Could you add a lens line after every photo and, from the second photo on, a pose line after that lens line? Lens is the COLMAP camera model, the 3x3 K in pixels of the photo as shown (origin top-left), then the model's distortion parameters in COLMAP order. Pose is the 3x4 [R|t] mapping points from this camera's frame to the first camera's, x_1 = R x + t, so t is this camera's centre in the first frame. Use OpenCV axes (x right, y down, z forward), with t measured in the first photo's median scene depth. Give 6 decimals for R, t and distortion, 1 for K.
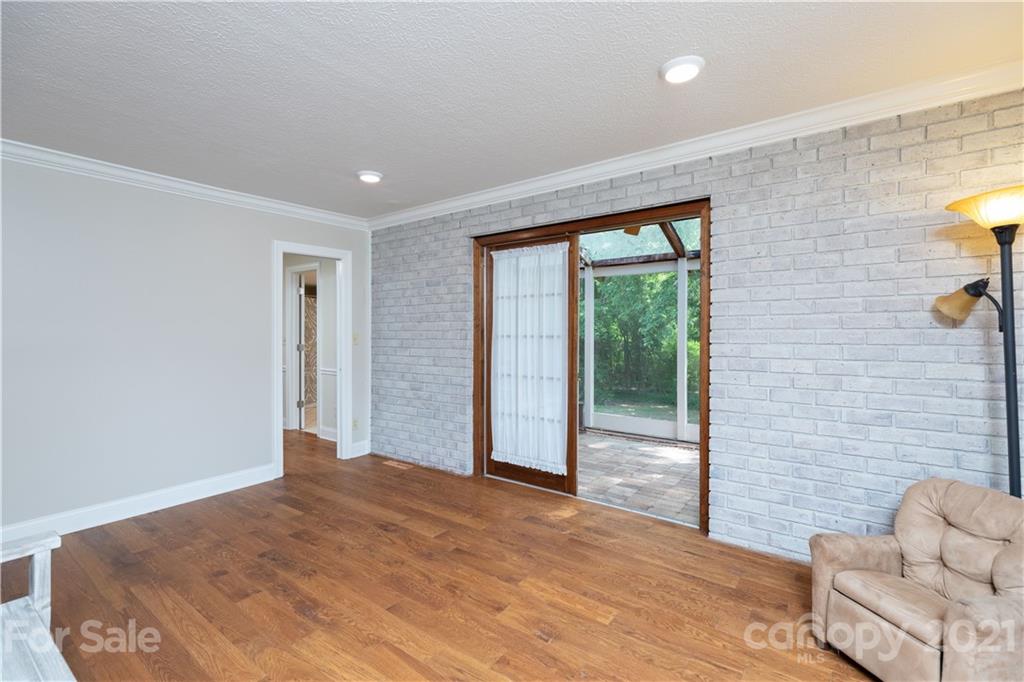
lens RADIAL K [[458.9, 0, 507.2], [0, 458.9, 335.6], [0, 0, 1]] dist [-0.001025, -0.000577]
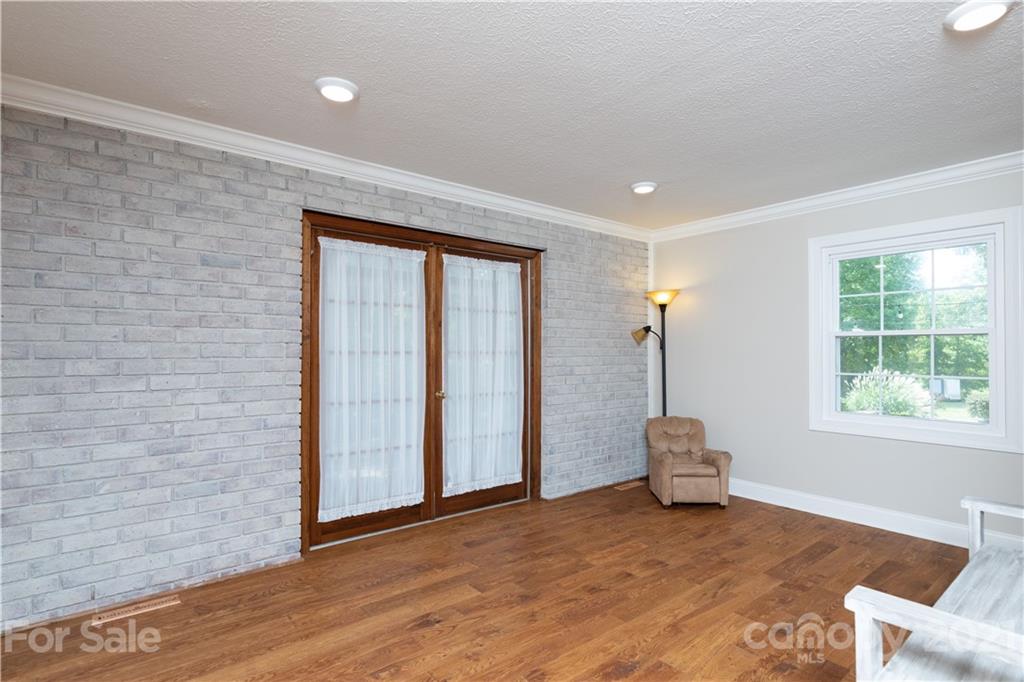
lens RADIAL K [[518.8, 0, 506.8], [0, 518.8, 345.5], [0, 0, 1]] dist [0.000250, -0.000022]
pose [[0.247277, 0.014508, 0.968836, -0.822936], [0.005608, 0.999850, -0.016404, 0.006270], [-0.968928, 0.009489, 0.247159, 0.555447]]
